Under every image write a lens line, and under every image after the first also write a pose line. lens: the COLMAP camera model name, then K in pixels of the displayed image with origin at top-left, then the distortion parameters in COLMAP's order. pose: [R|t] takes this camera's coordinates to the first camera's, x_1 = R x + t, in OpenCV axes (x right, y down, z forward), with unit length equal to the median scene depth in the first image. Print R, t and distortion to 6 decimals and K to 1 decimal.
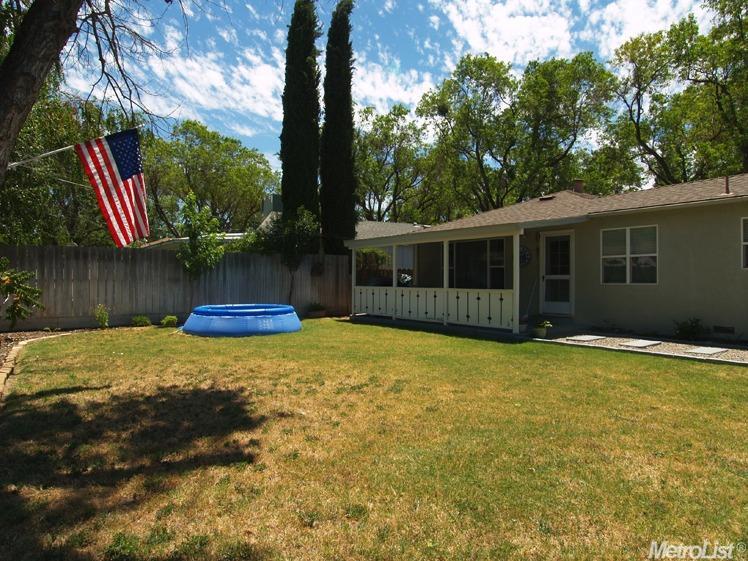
lens RADIAL K [[471.0, 0, 371.9], [0, 471.0, 282.3], [0, 0, 1]] dist [-0.035107, 0.002890]
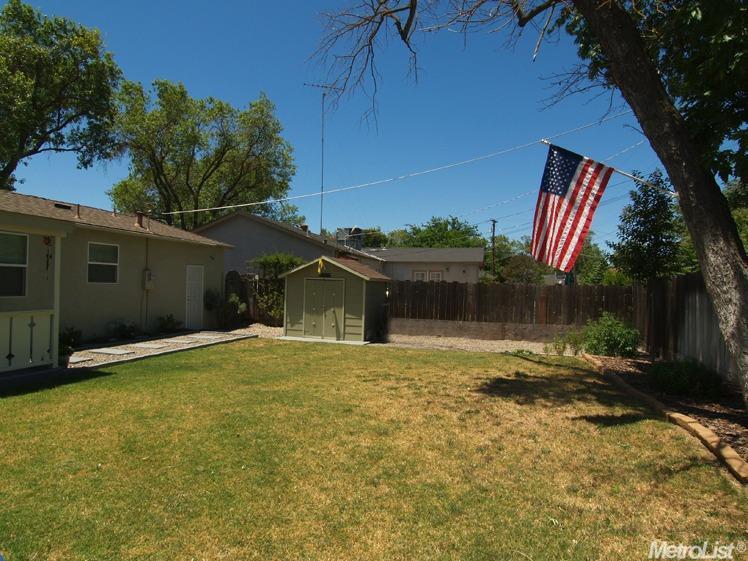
lens RADIAL K [[471.0, 0, 372.7], [0, 471.0, 279.9], [0, 0, 1]] dist [-0.035107, 0.002890]
pose [[-0.616918, 0.004102, 0.787016, -0.544071], [-0.006295, 0.999929, -0.010146, -0.024519], [-0.787002, -0.011213, -0.616849, 0.979928]]
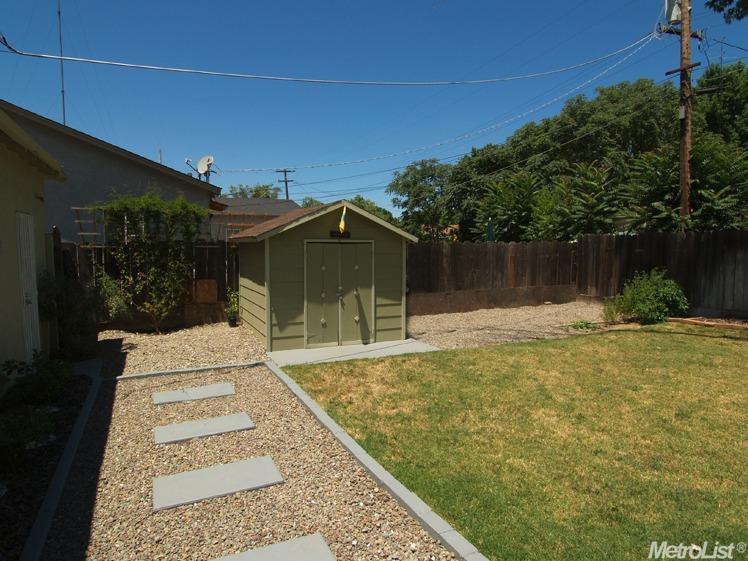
lens RADIAL K [[471.0, 0, 370.8], [0, 471.0, 281.4], [0, 0, 1]] dist [-0.035107, 0.002890]
pose [[-0.978824, 0.000417, 0.204701, 0.382441], [0.018371, 0.996142, 0.085813, -0.037658], [-0.203876, 0.087756, -0.975056, 0.991451]]
